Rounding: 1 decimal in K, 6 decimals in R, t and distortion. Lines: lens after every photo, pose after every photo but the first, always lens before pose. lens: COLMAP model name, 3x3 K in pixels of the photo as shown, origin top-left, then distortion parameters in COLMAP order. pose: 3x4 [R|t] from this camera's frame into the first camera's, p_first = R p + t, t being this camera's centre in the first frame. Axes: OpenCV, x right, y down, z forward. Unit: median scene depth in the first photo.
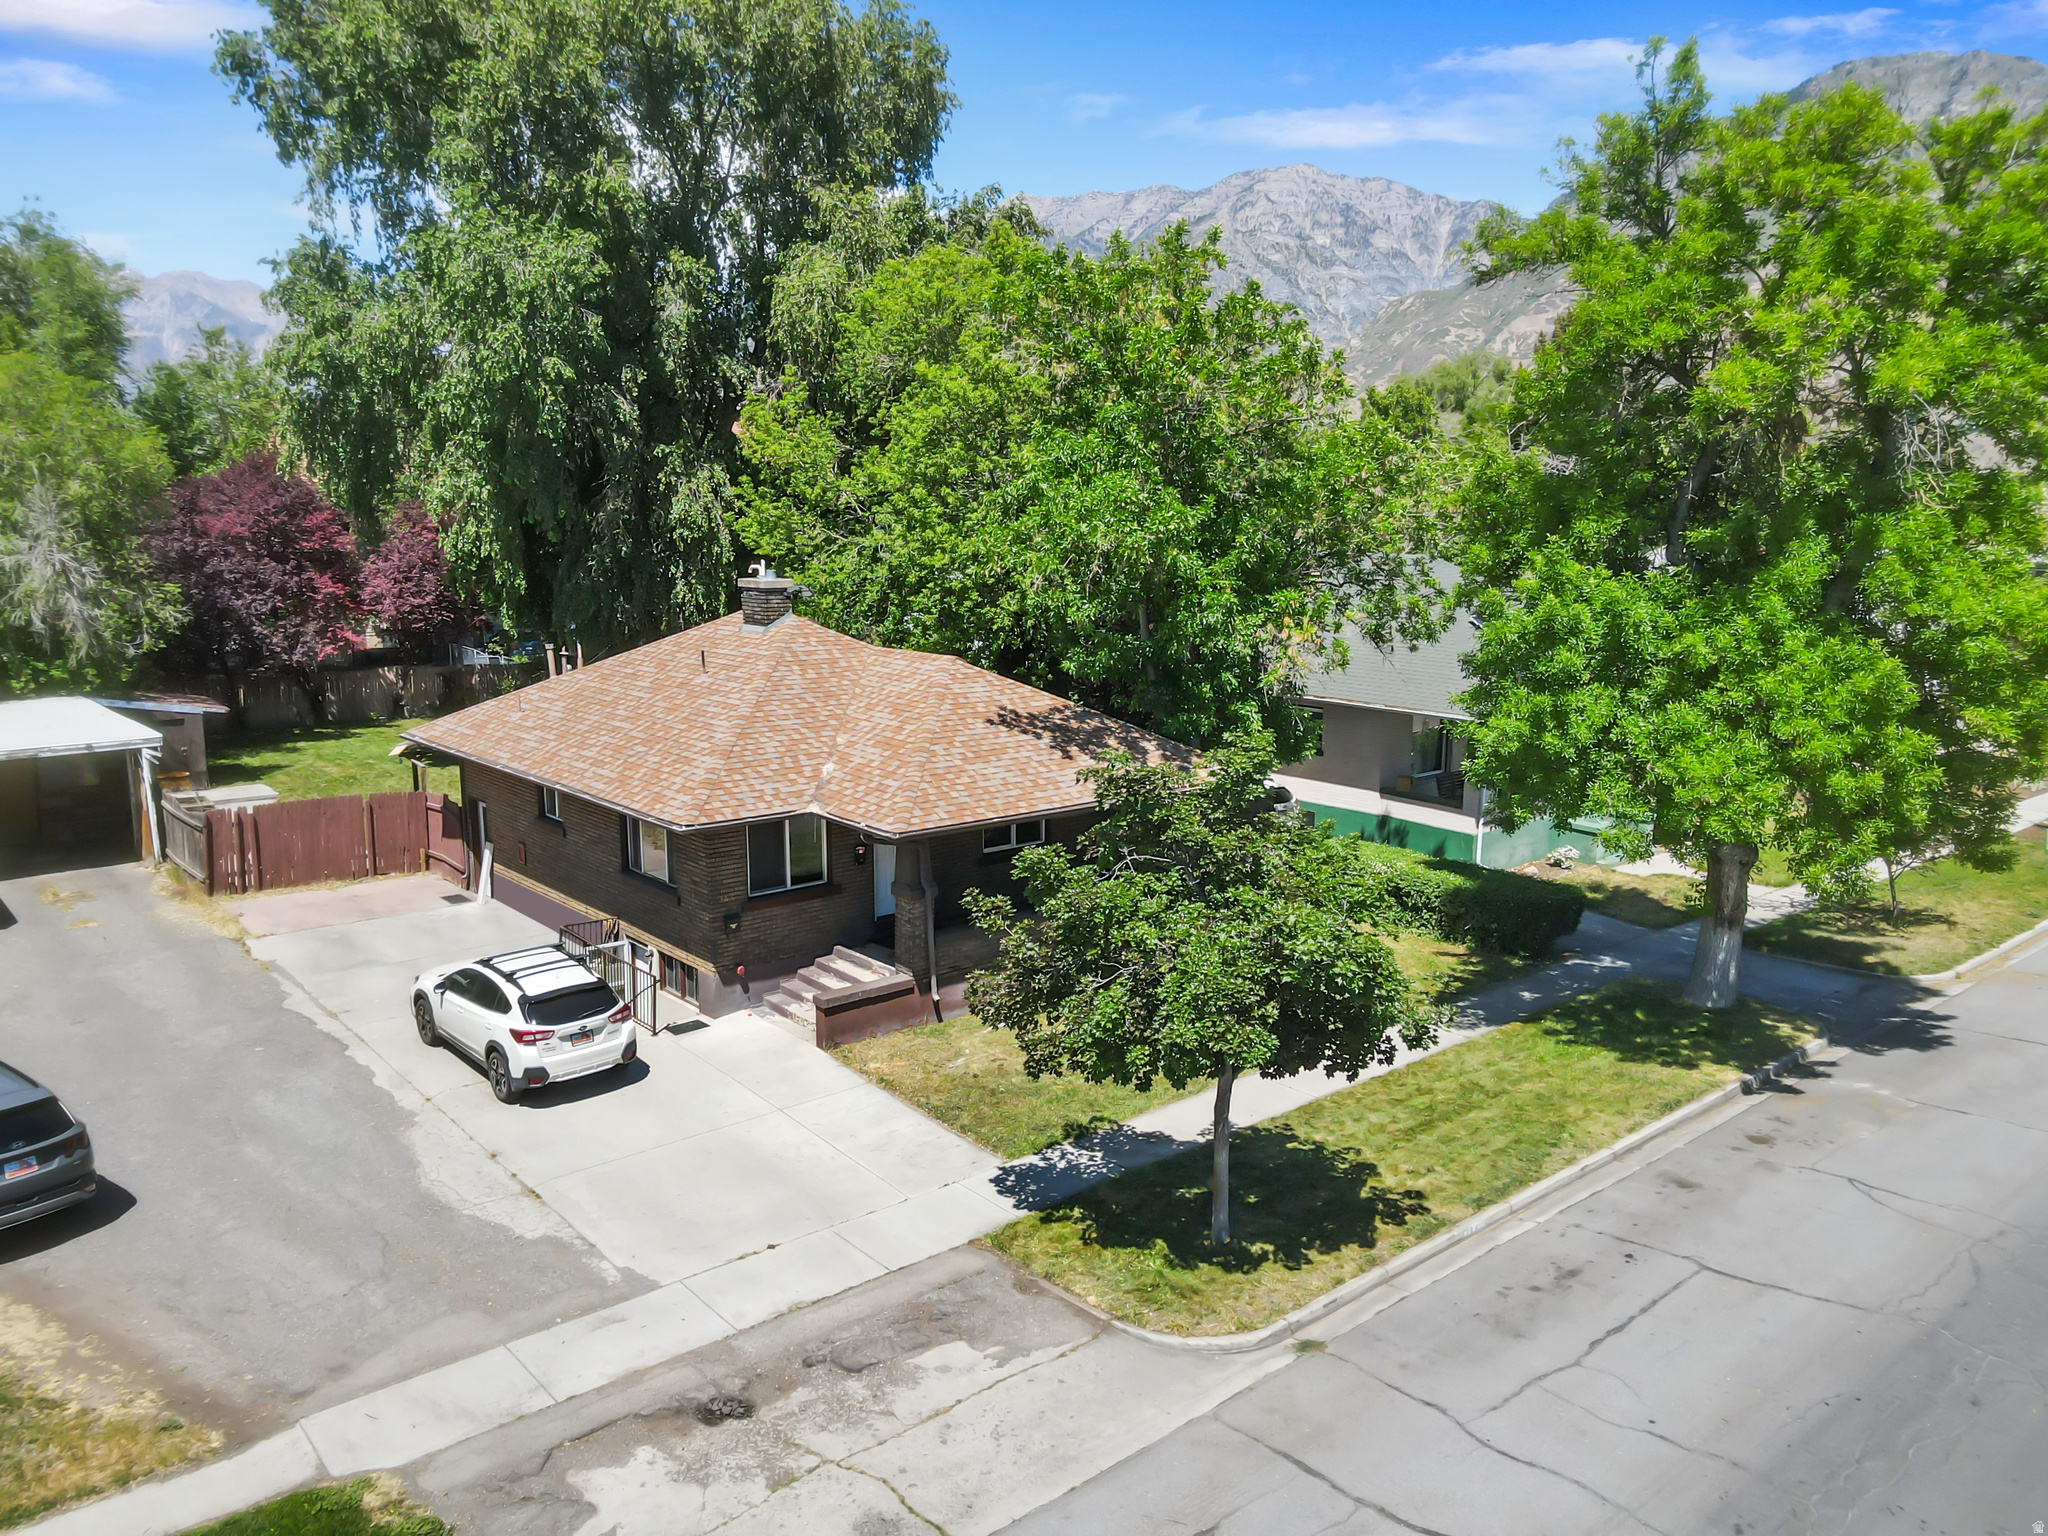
lens RADIAL K [[1512.1, 0, 1040.9], [0, 1512.1, 779.8], [0, 0, 1]] dist [0.027128, -0.014163]
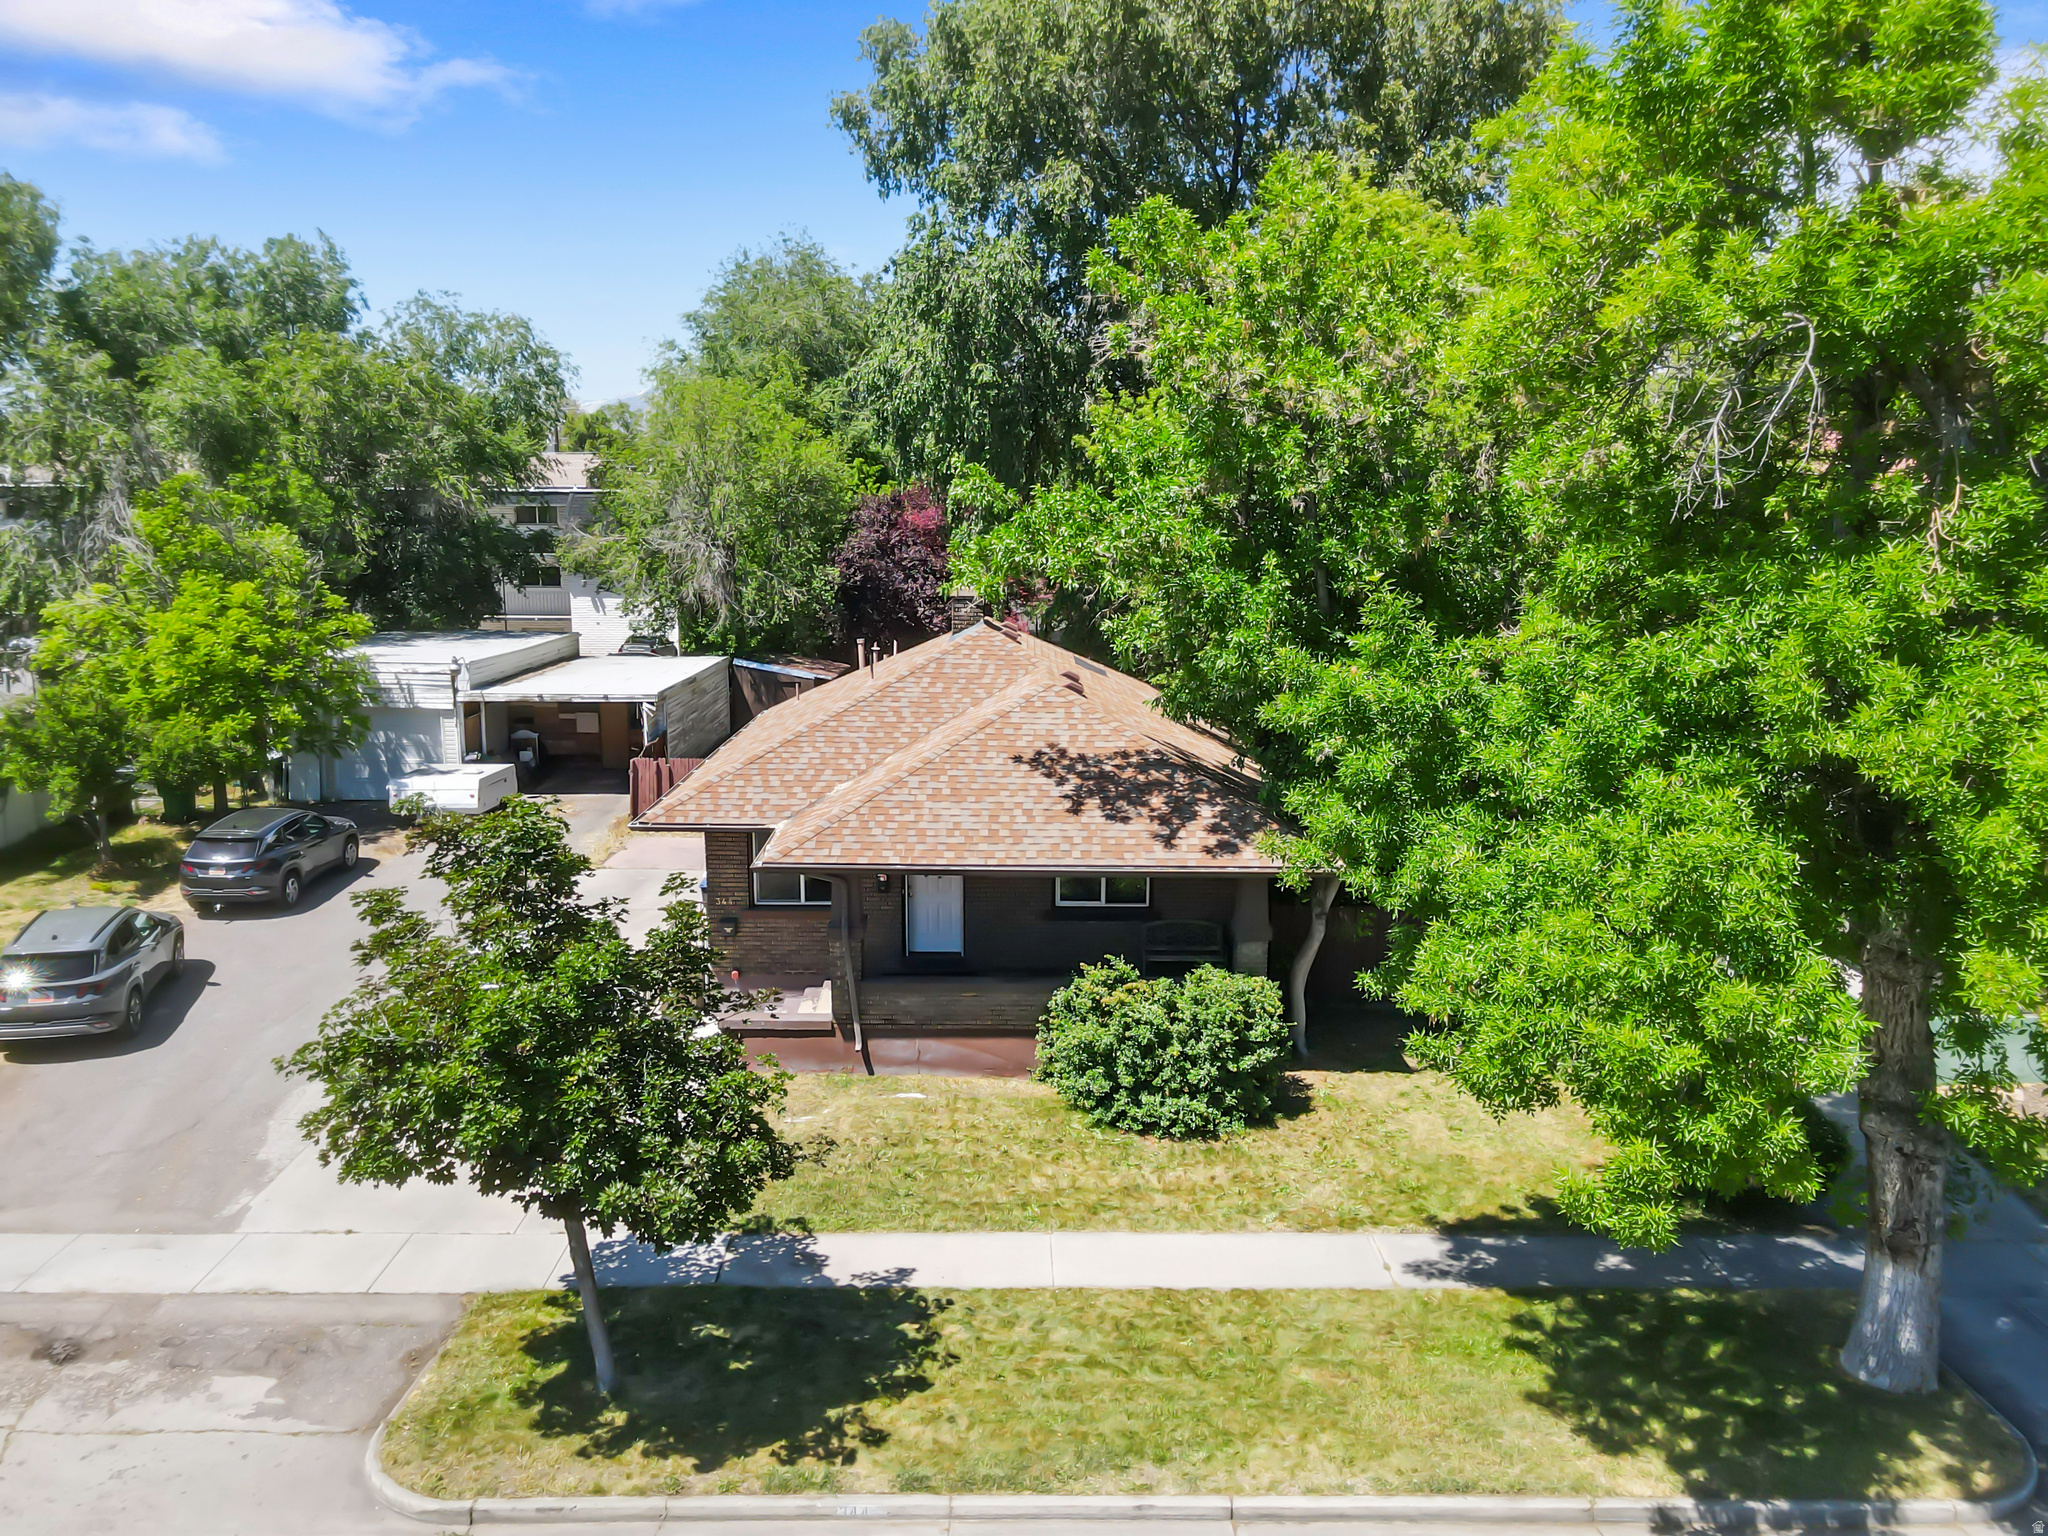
lens RADIAL K [[1512.1, 0, 1030.6], [0, 1512.1, 754.2], [0, 0, 1]] dist [0.027128, -0.014163]
pose [[0.760713, 0.114591, -0.638893, 0.730207], [-0.119900, 0.992162, 0.035192, -0.098908], [0.637918, 0.049832, 0.768490, 0.436893]]
